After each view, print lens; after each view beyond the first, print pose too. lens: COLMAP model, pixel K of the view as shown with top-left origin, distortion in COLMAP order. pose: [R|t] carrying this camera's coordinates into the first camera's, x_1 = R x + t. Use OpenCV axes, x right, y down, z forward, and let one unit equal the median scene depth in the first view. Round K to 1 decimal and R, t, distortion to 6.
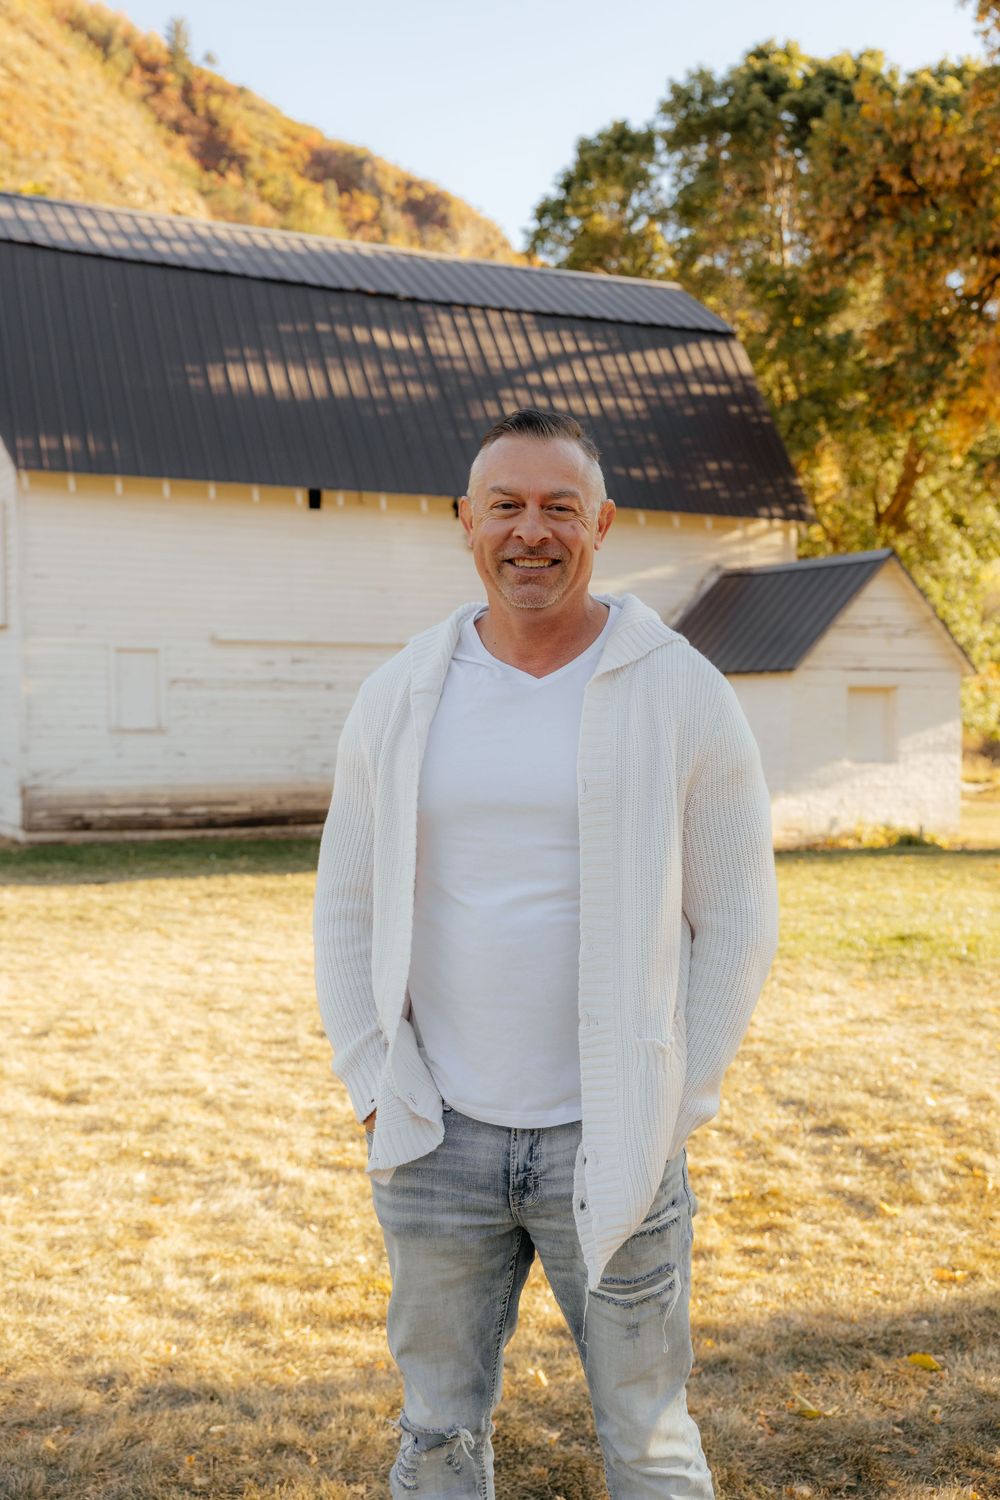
lens RADIAL K [[1621.5, 0, 525.0], [0, 1621.5, 733.3], [0, 0, 1]] dist [0.013096, 0.000000]
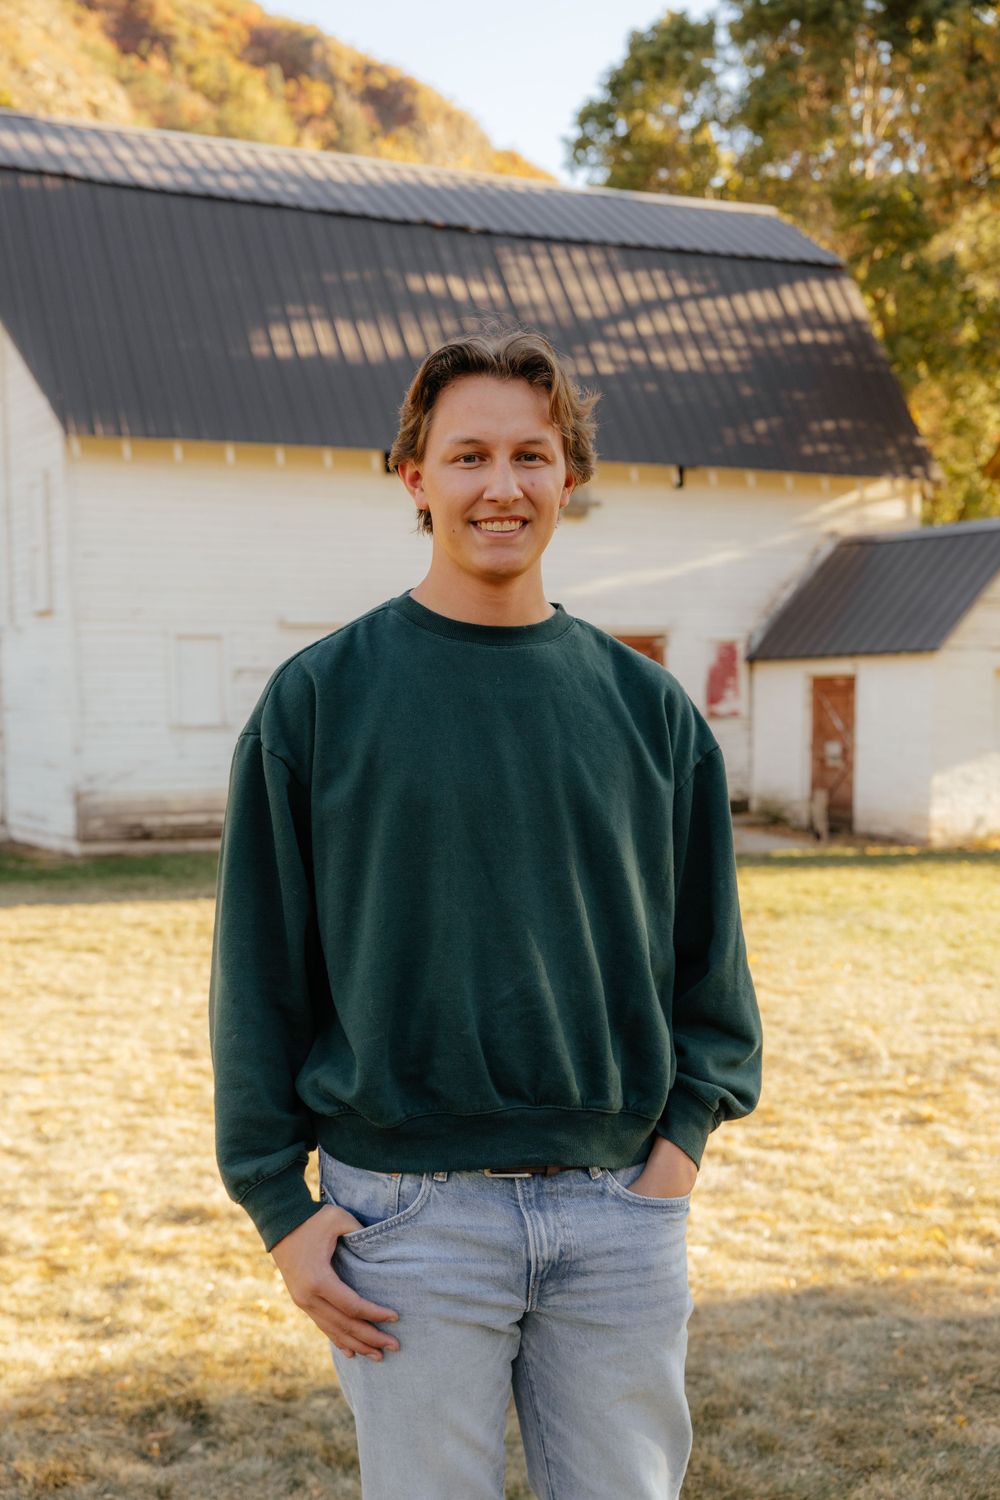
lens RADIAL K [[1960.7, 0, 499.1], [0, 1960.7, 753.6], [0, 0, 1]] dist [0.029973, 0.000000]
pose [[0.999797, -0.012477, 0.015831, -0.060879], [0.012231, 0.999805, 0.015531, -0.001364], [-0.016022, -0.015335, 0.999754, -0.049193]]
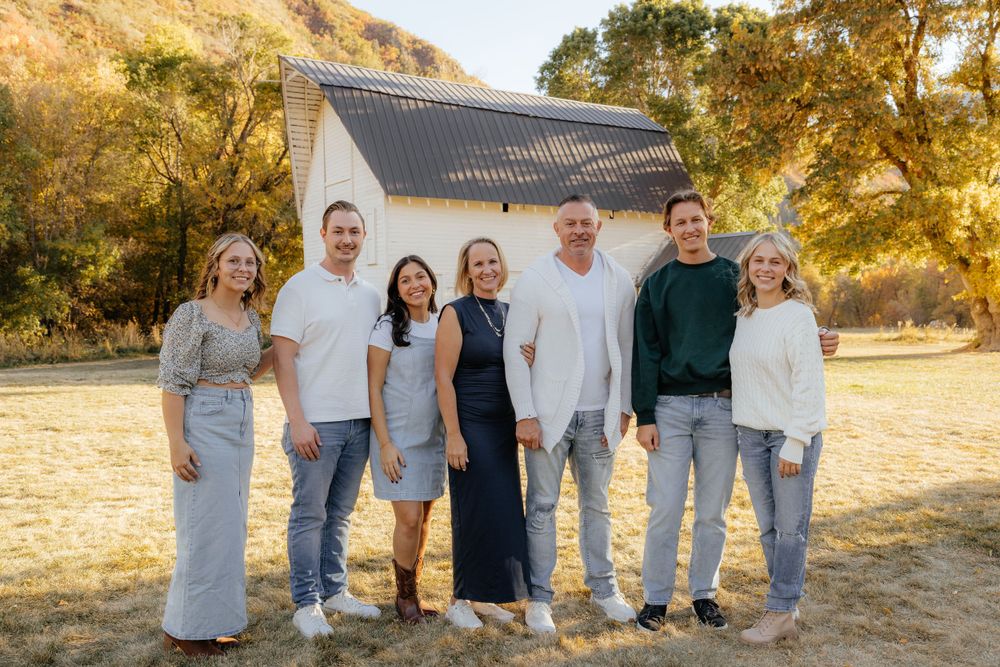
lens RADIAL K [[823.5, 0, 482.9], [0, 823.5, 337.8], [0, 0, 1]] dist [-0.011920, 0.039553]
pose [[0.997027, -0.007594, 0.076673, -0.170356], [0.005346, 0.999551, 0.029473, 0.002026], [-0.076863, -0.028975, 0.996621, -0.096897]]
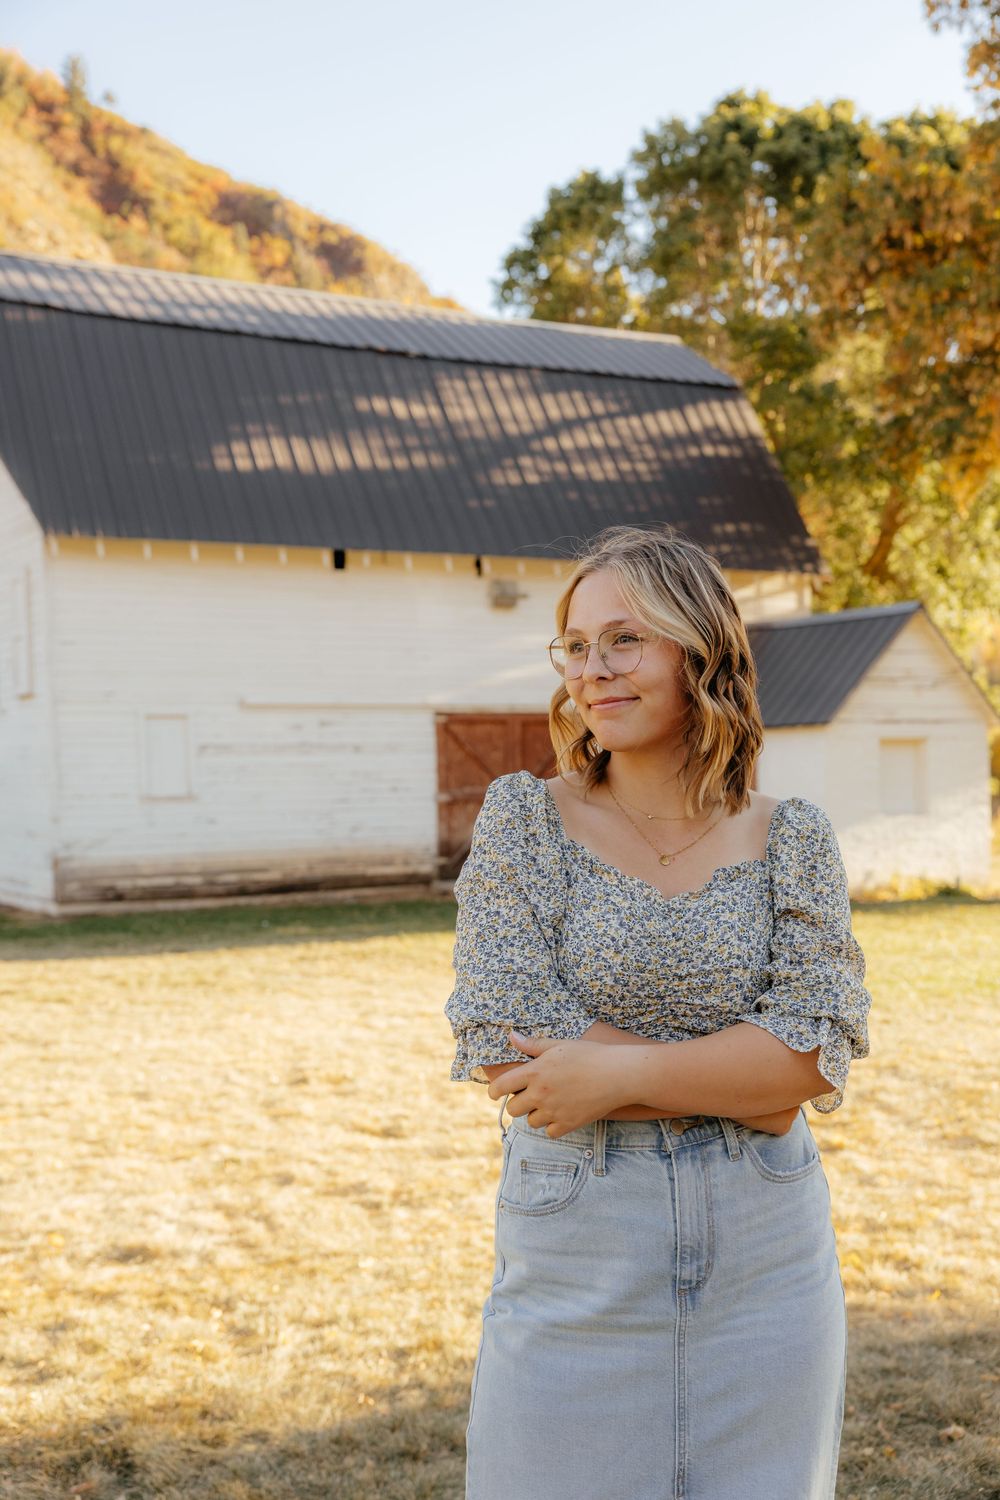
lens RADIAL K [[1719.7, 0, 506.7], [0, 1719.7, 762.8], [0, 0, 1]] dist [0.005944, 0.000000]
pose [[0.998349, -0.020707, 0.053576, -0.059051], [0.021828, 0.999553, -0.020434, 0.001655], [-0.053129, 0.021569, 0.998355, -0.031143]]
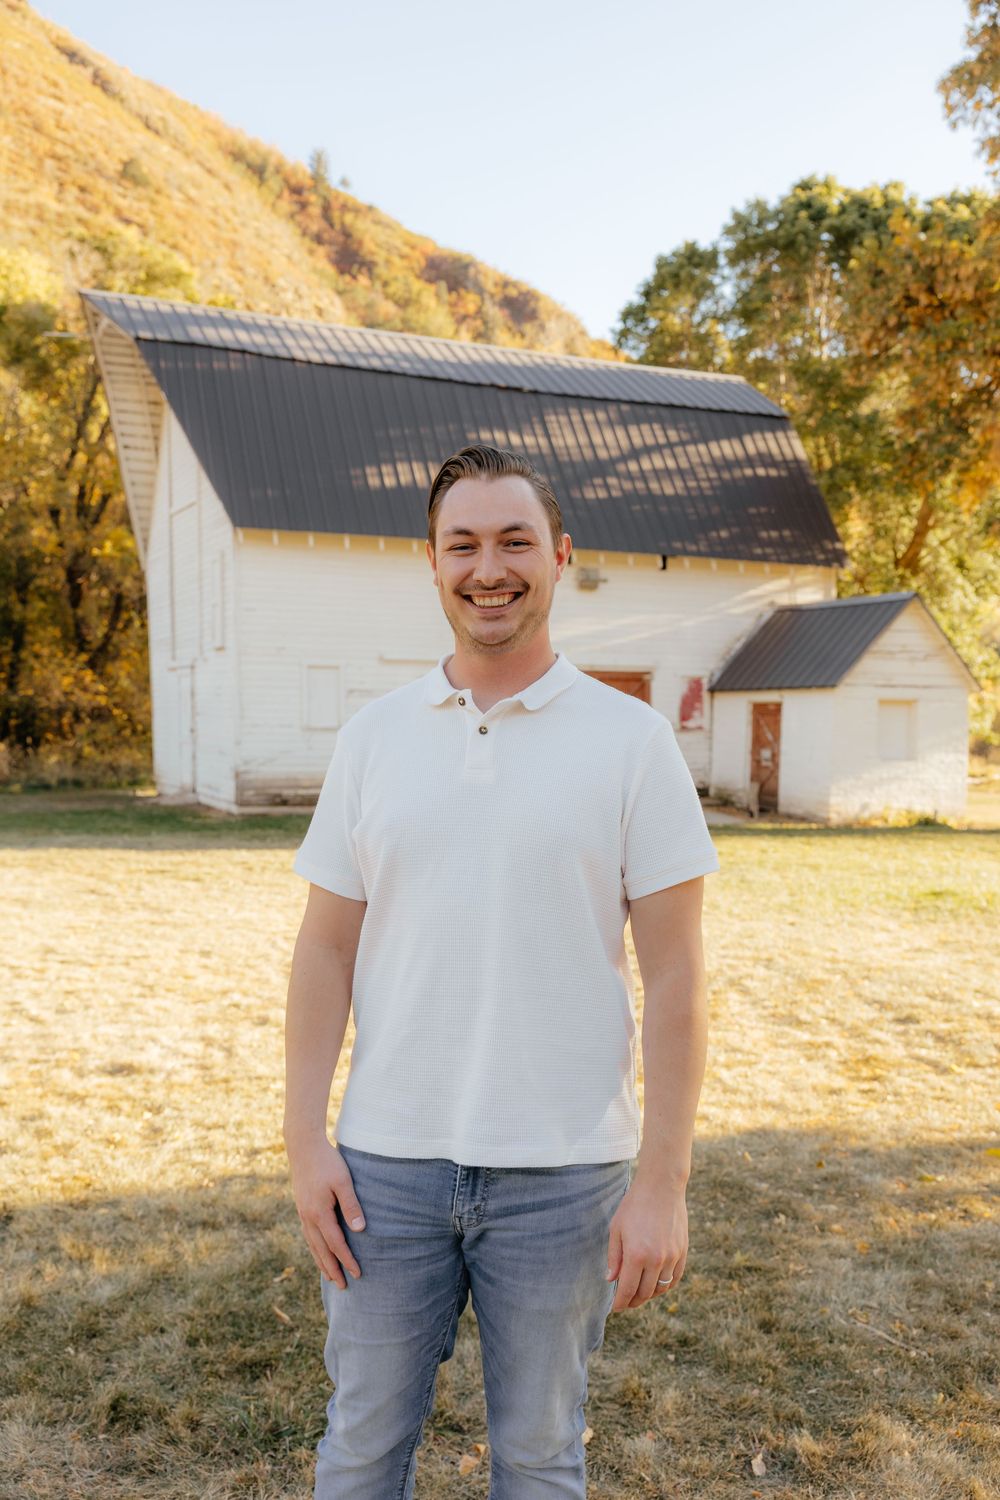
lens RADIAL K [[1336.2, 0, 522.2], [0, 1336.2, 751.0], [0, 0, 1]] dist [0.019192, -0.014545]
pose [[0.998868, 0.010464, -0.046401, -0.020047], [-0.009793, 0.999844, 0.014674, -0.000928], [0.046547, -0.014203, 0.998815, -0.037777]]
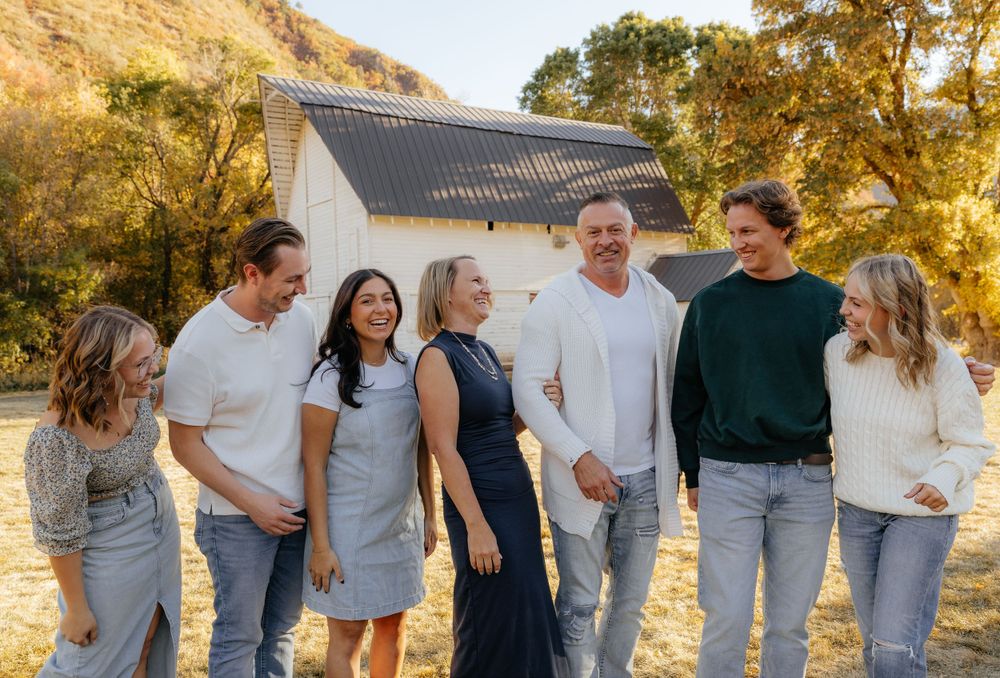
lens RADIAL K [[797.7, 0, 472.1], [0, 797.7, 346.2], [0, 0, 1]] dist [-0.014210, 0.005584]
pose [[0.996520, -0.019443, 0.081061, -0.167672], [0.018042, 0.999676, 0.017980, -0.000211], [-0.081384, -0.016455, 0.996547, -0.057249]]
